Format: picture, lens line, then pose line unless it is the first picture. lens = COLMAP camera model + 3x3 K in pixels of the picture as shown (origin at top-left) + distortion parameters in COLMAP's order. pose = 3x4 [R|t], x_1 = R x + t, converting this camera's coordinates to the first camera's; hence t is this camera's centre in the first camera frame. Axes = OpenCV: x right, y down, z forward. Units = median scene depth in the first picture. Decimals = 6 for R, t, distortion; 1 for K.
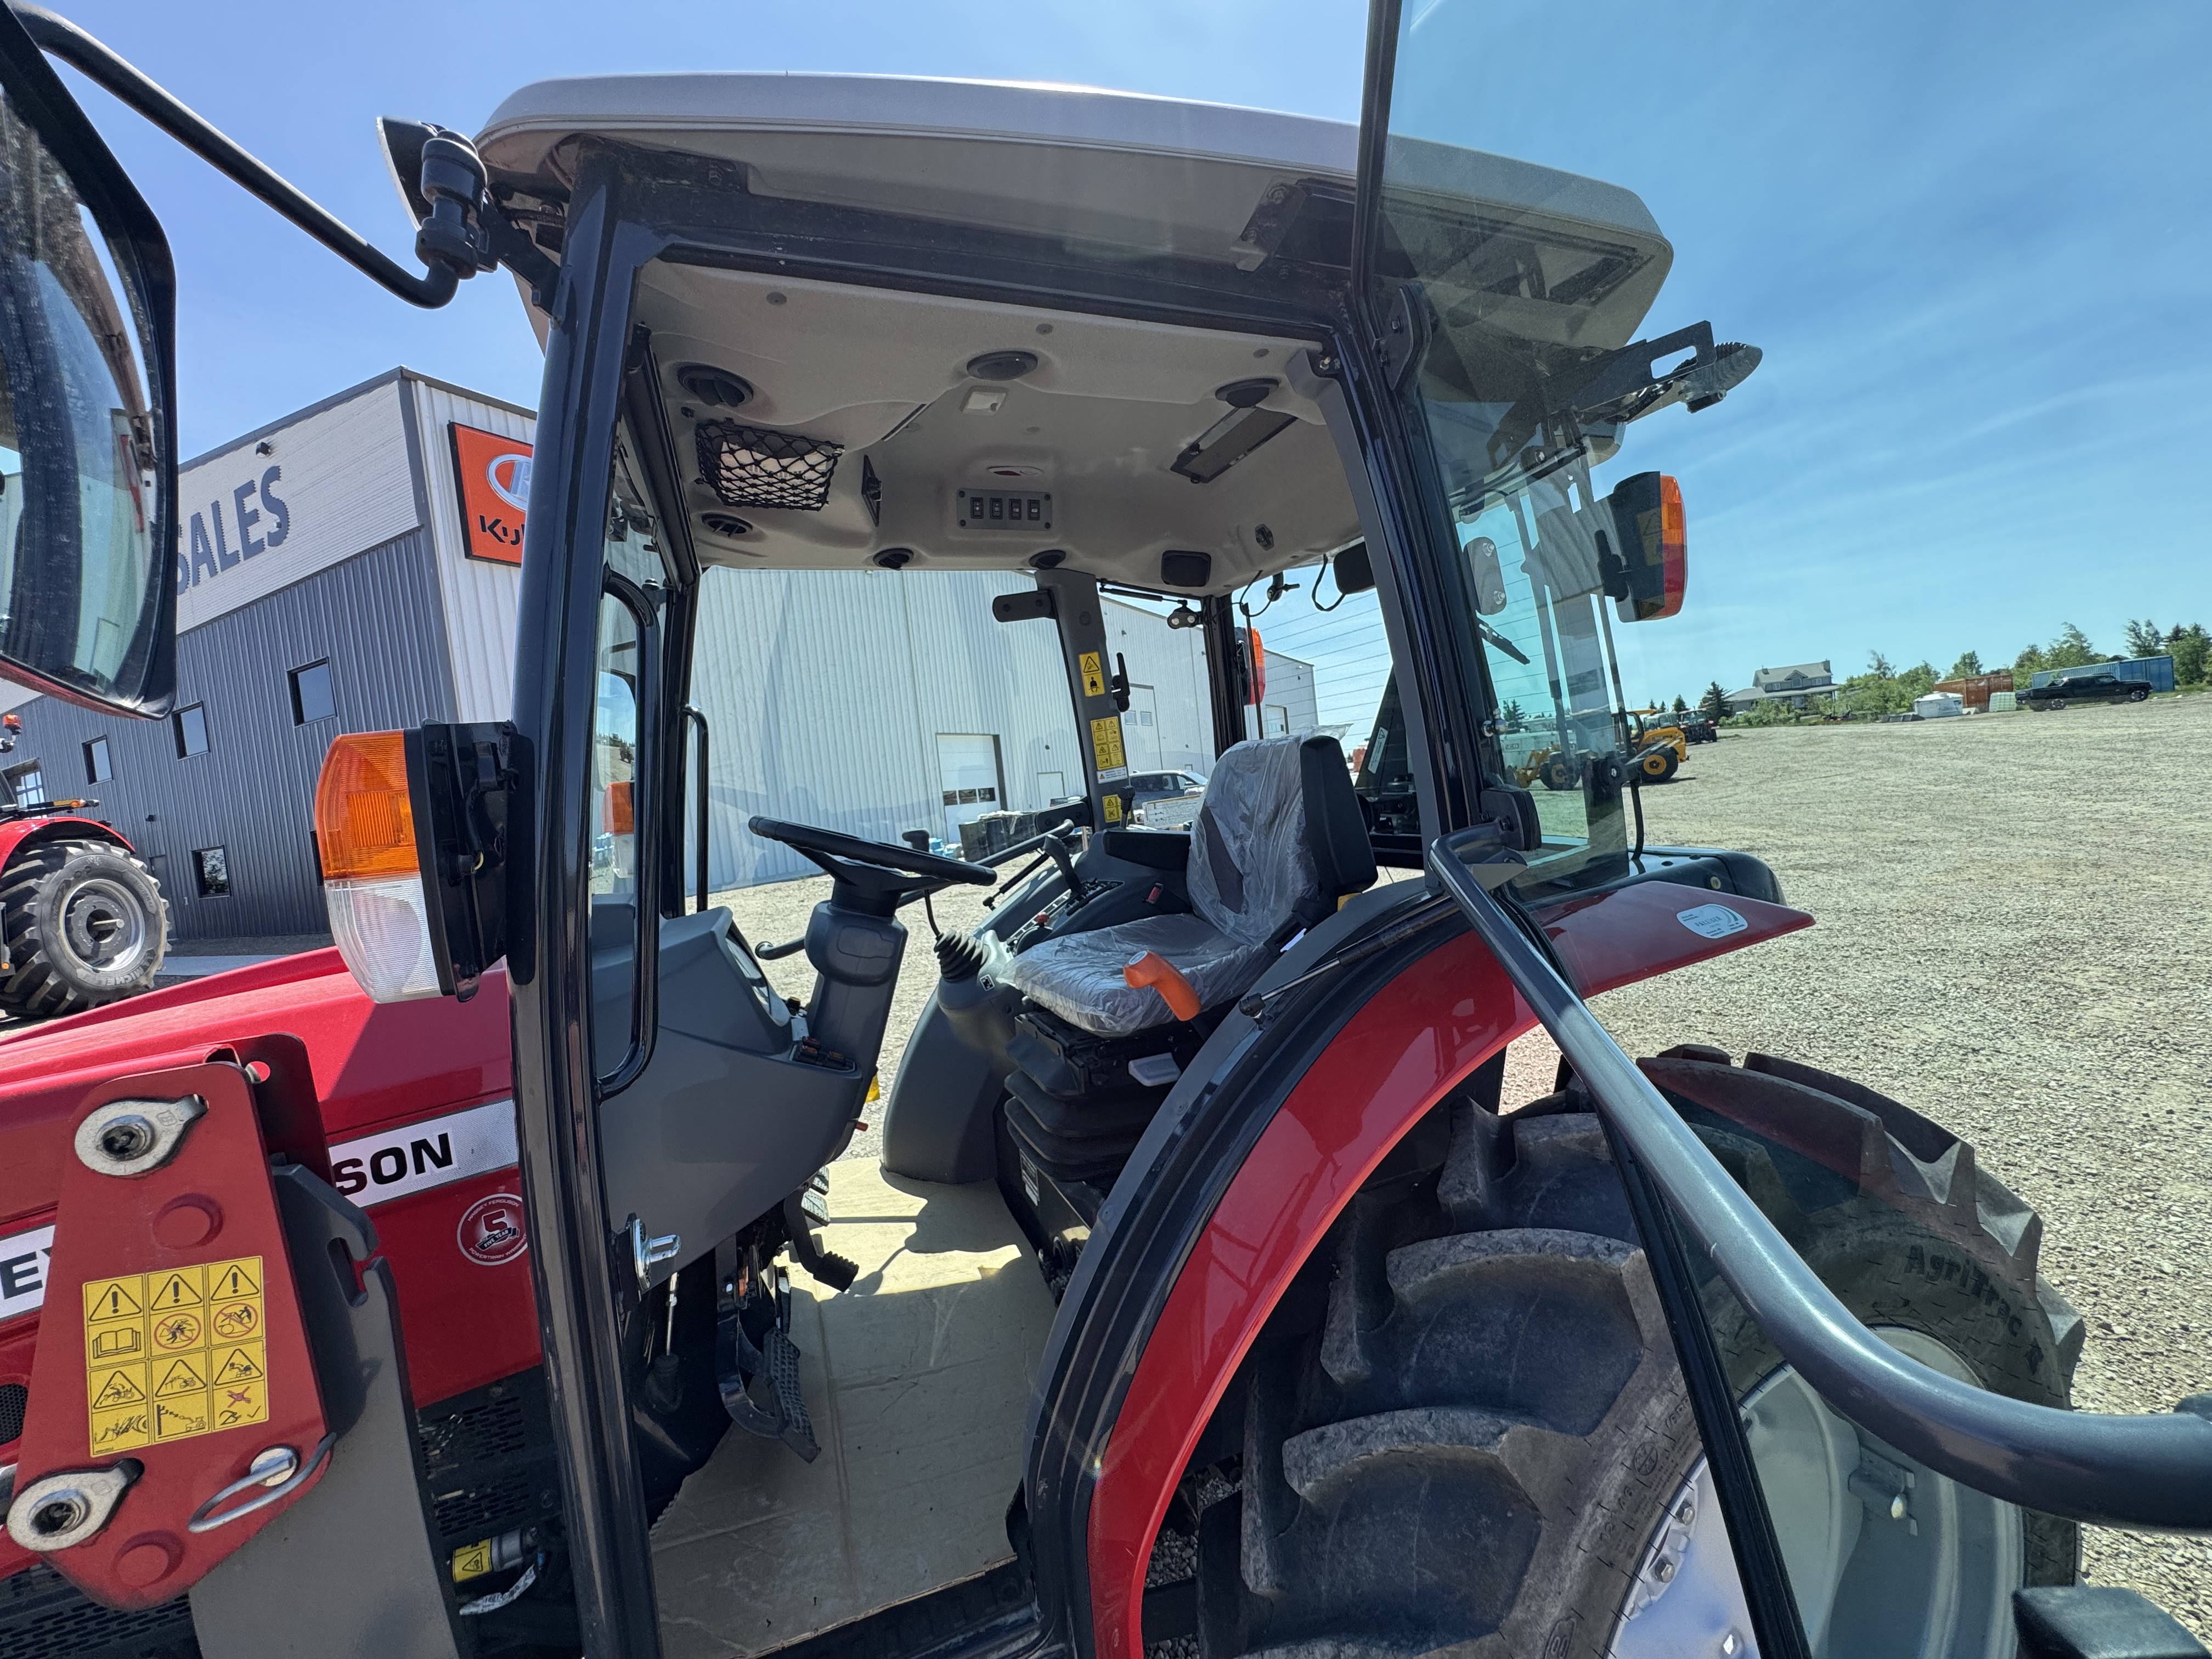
lens RADIAL K [[894.4, 0, 1106.0], [0, 894.4, 829.5], [0, 0, 1]] dist [0.000799, -0.000001]
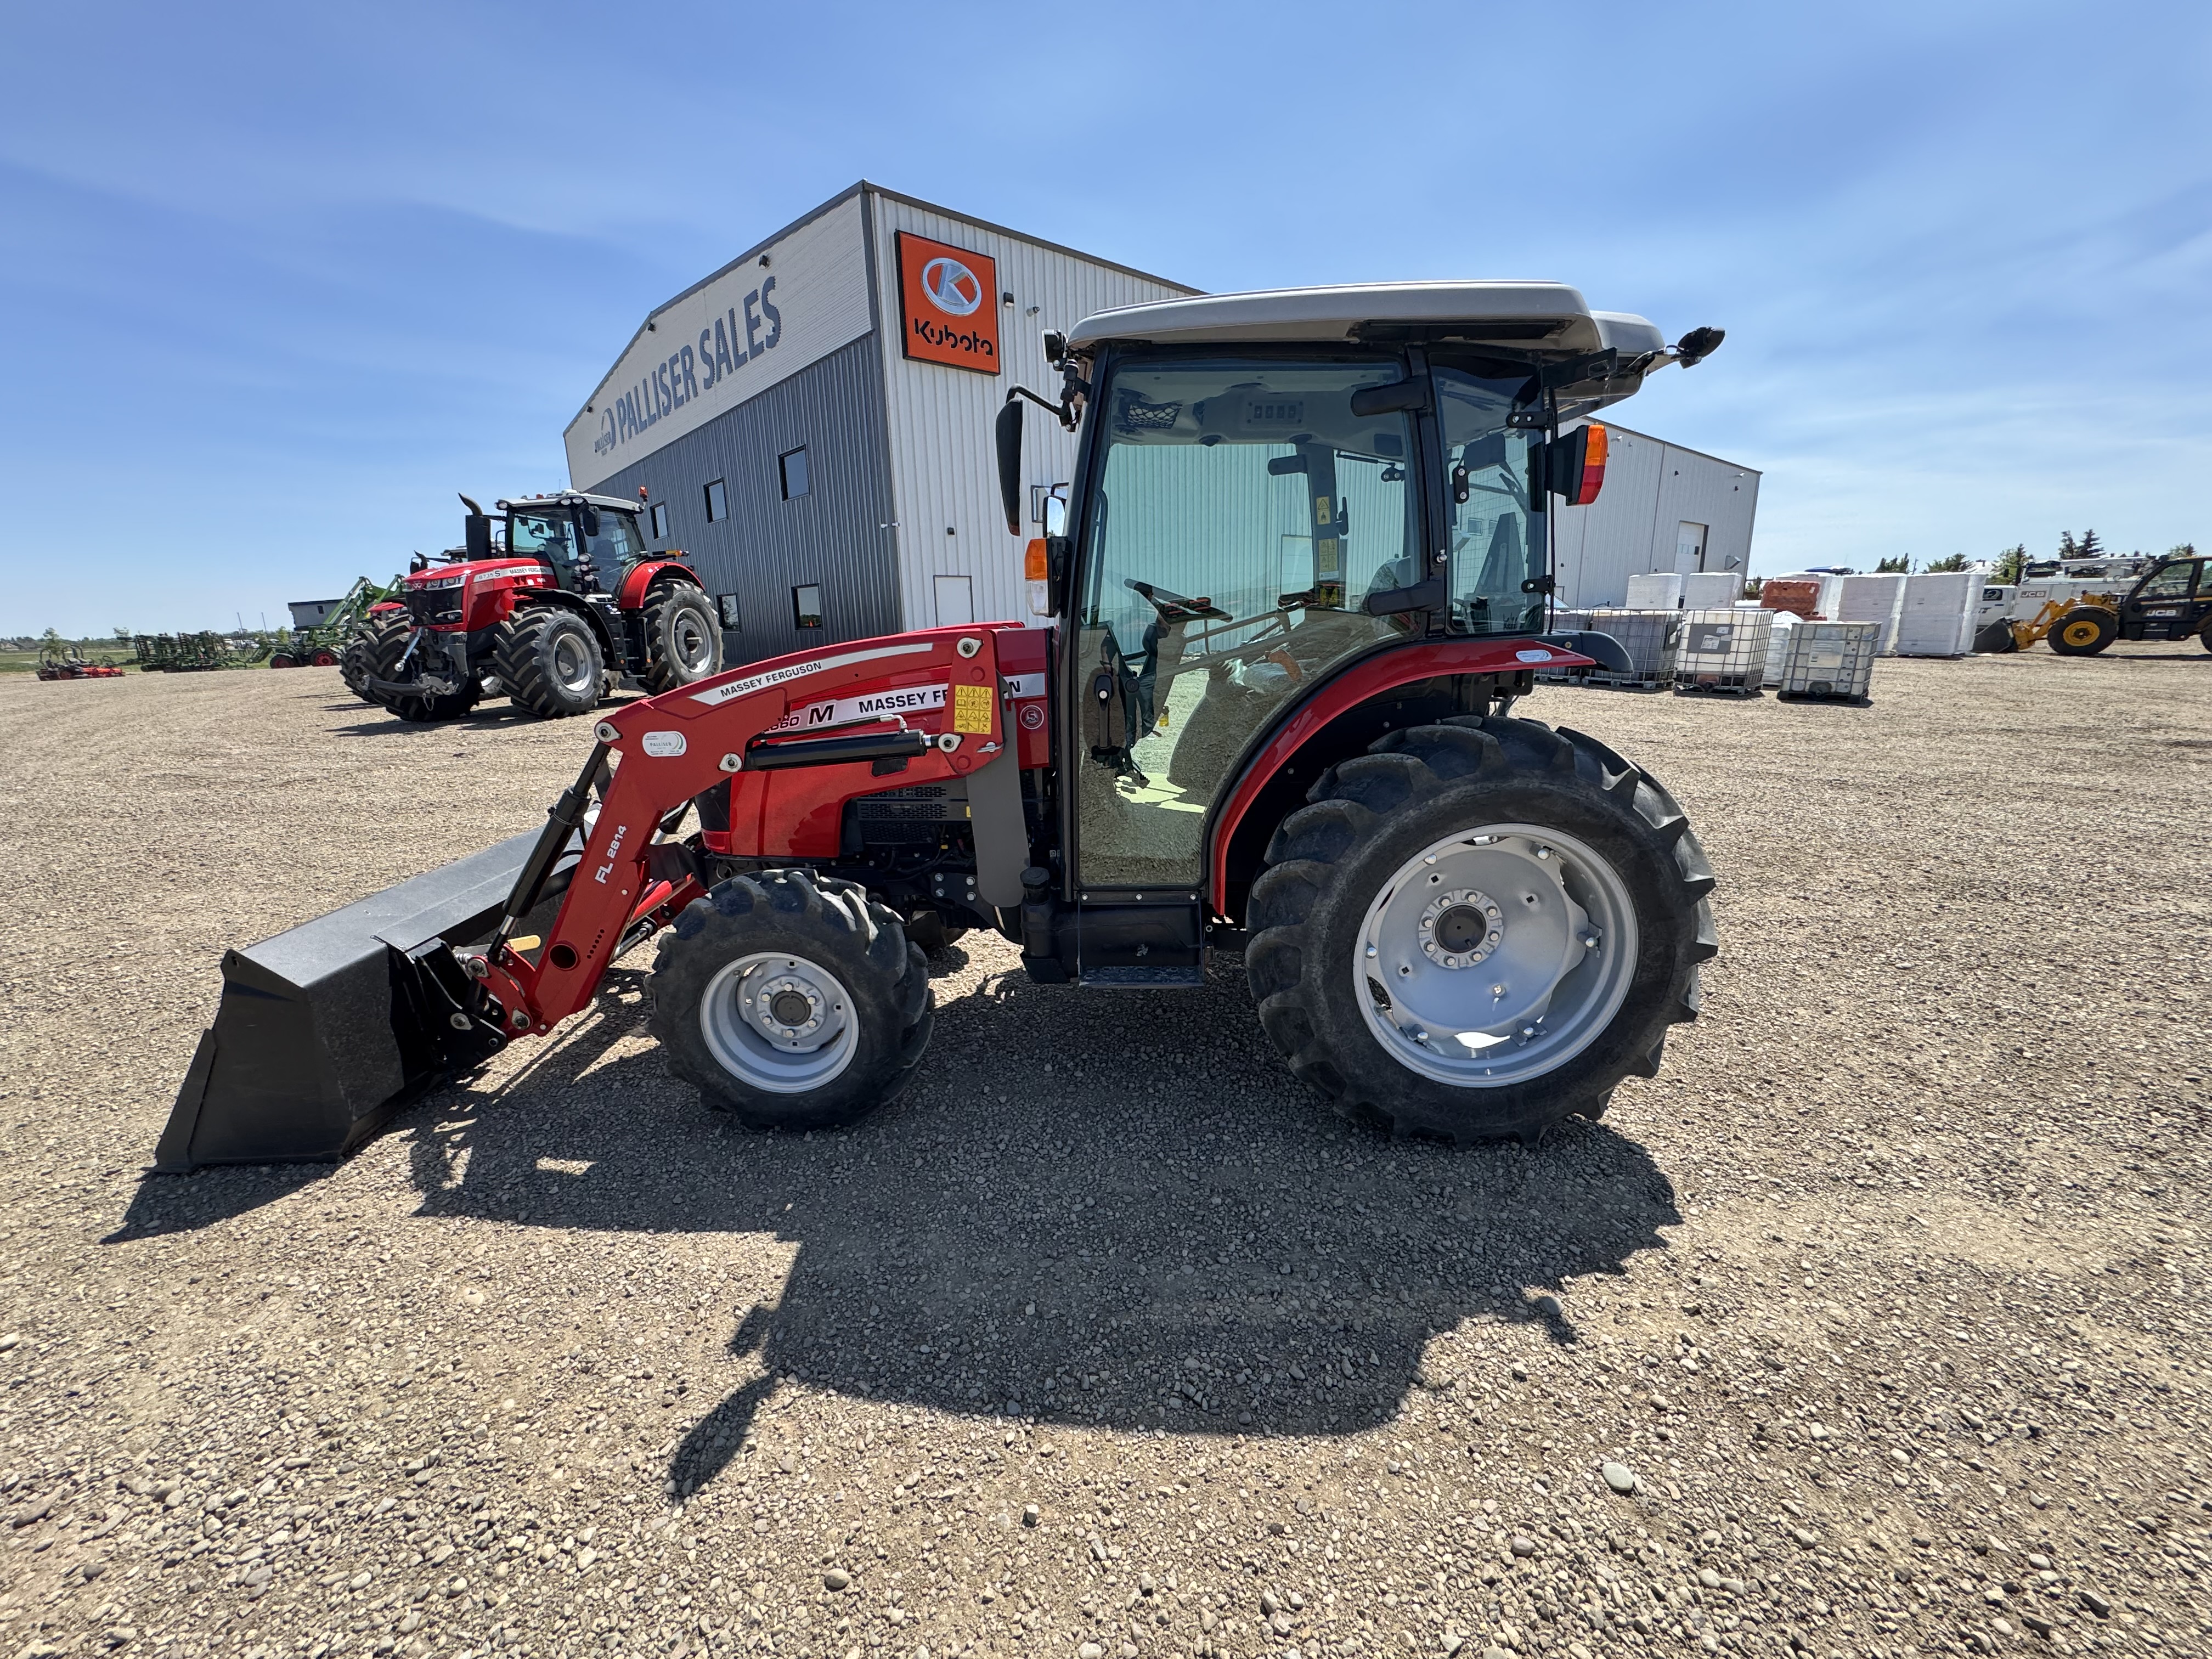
lens RADIAL K [[894.4, 0, 1106.0], [0, 894.4, 829.5], [0, 0, 1]] dist [0.000799, -0.000001]
pose [[0.927241, 0.166811, -0.335258, 0.056319], [-0.092325, 0.969501, 0.227034, 0.012280], [0.362905, -0.179563, 0.914362, -0.160405]]
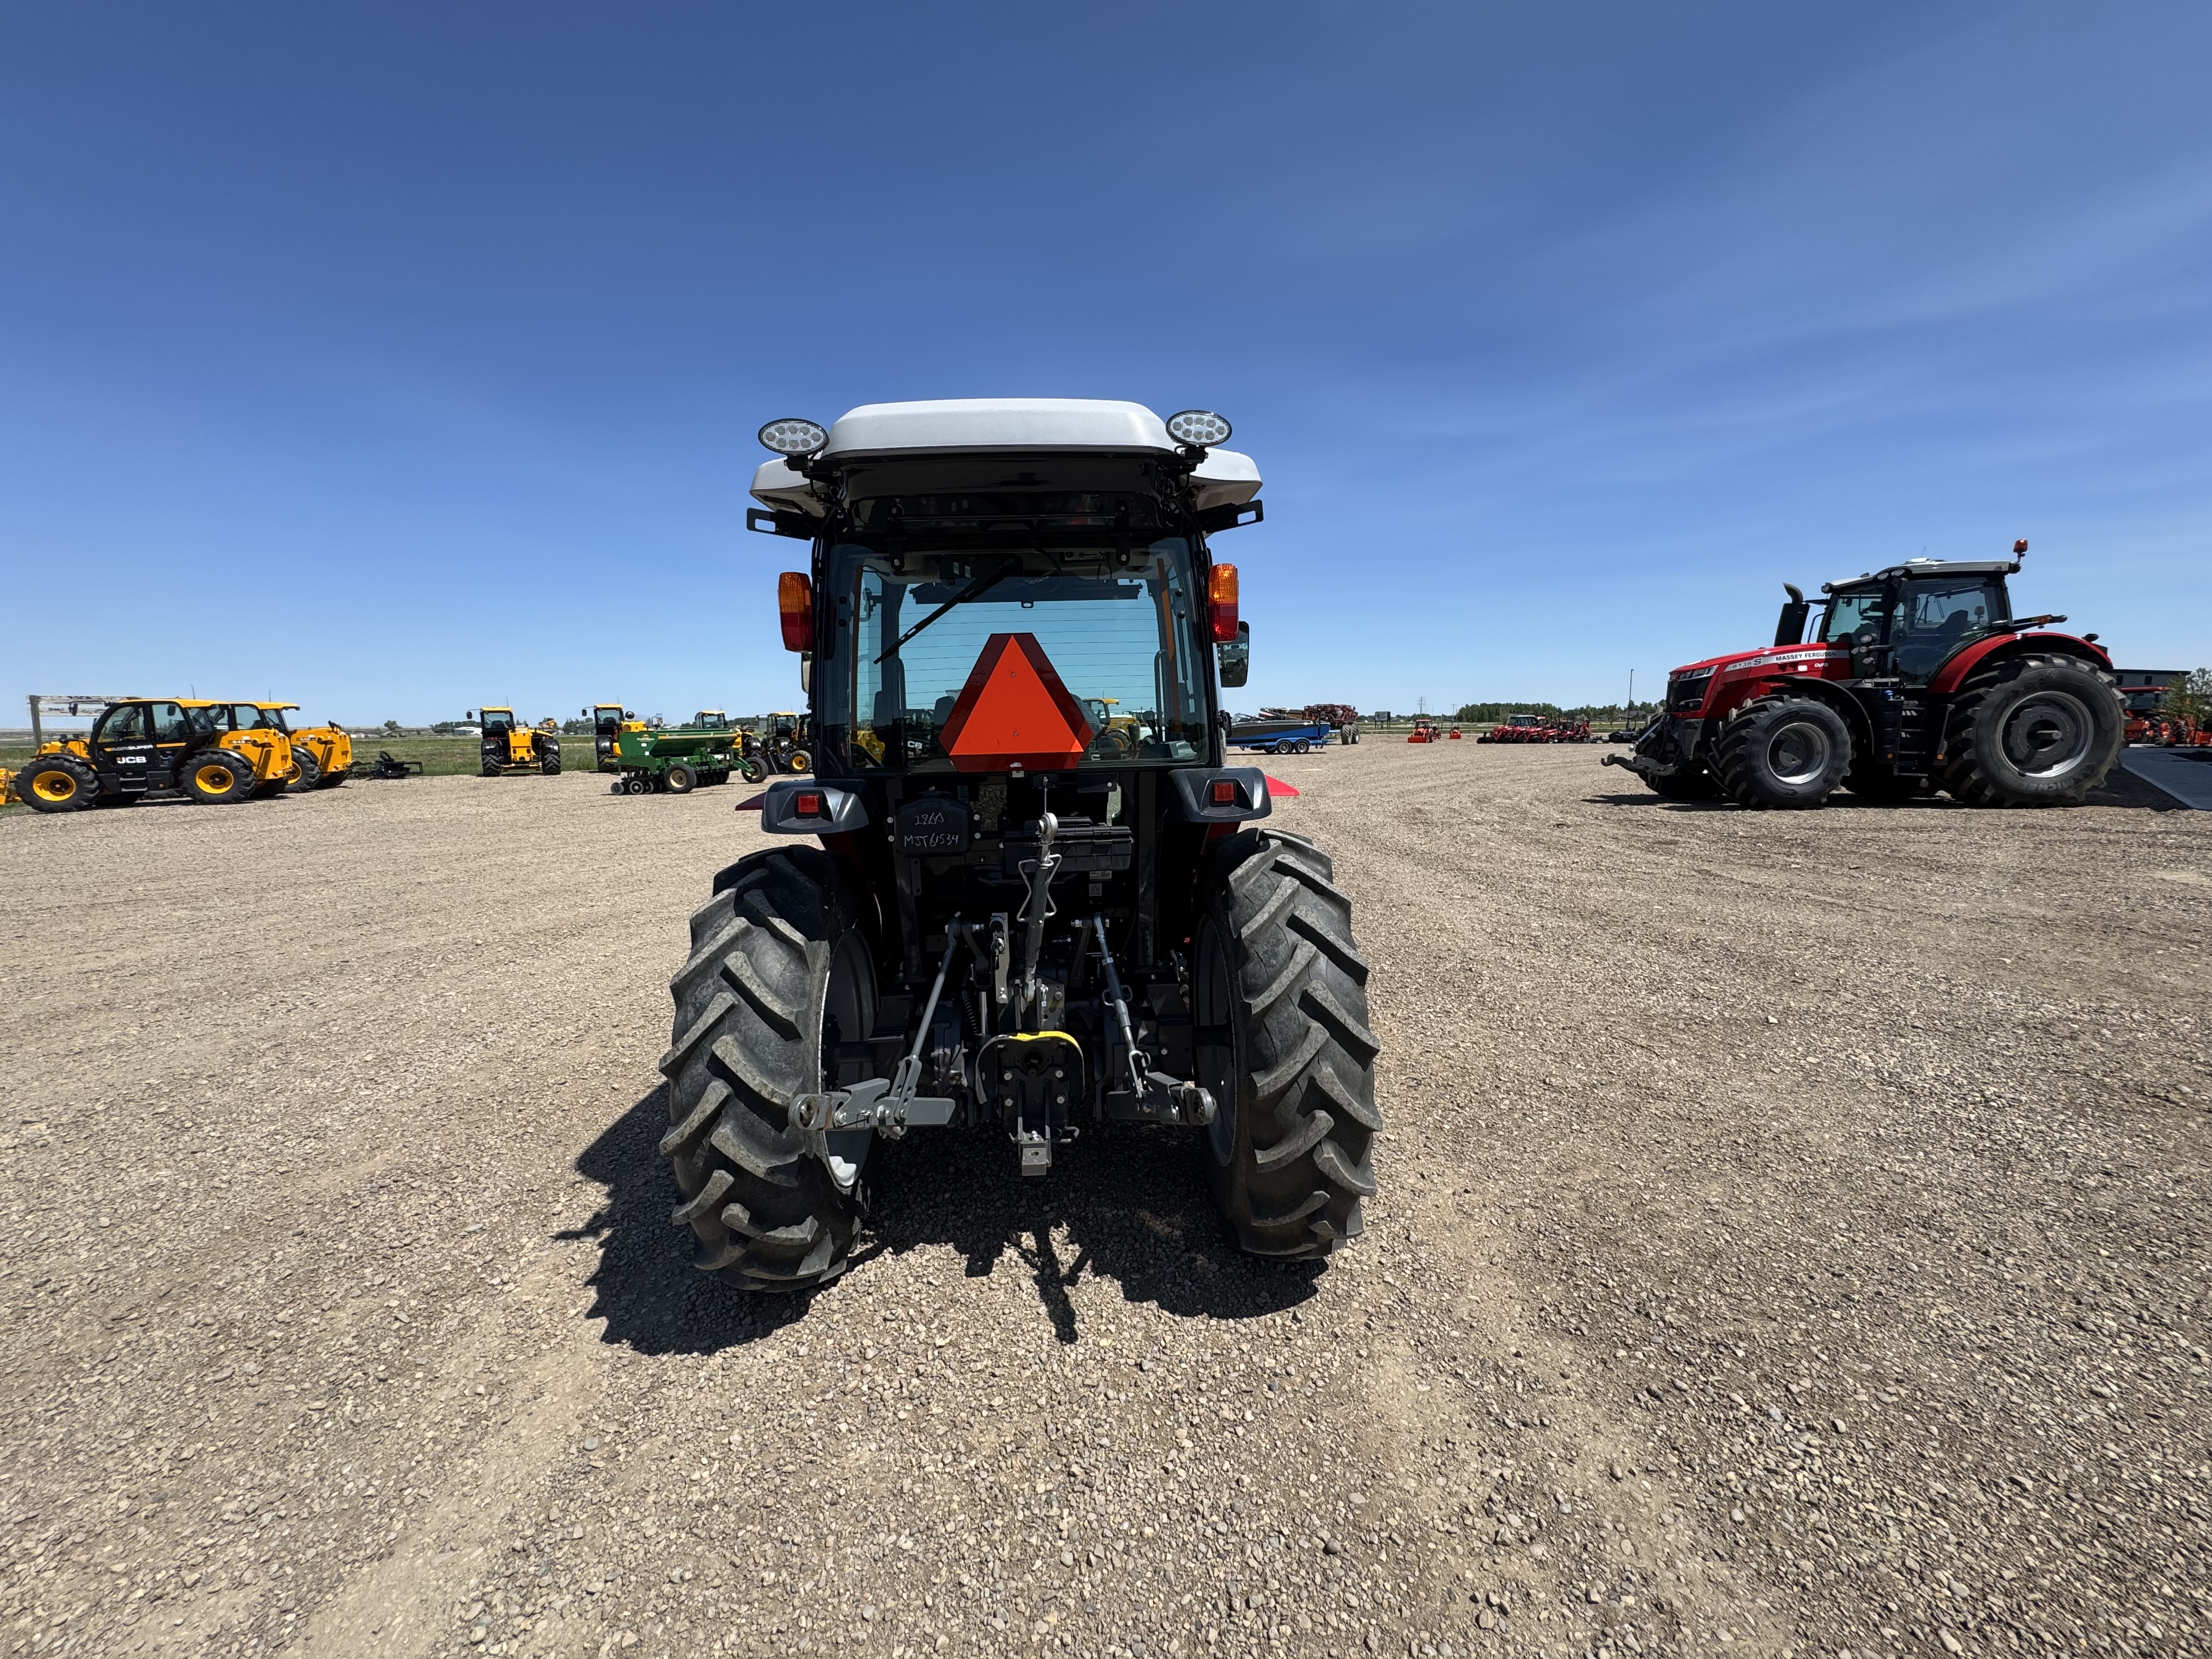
lens RADIAL K [[894.4, 0, 1106.0], [0, 894.4, 829.5], [0, 0, 1]] dist [0.000799, -0.000001]
pose [[-0.337744, 0.224222, -0.914141, 0.294226], [0.004513, 0.971586, 0.236645, -0.045475], [0.941227, 0.075799, -0.329159, 0.317029]]
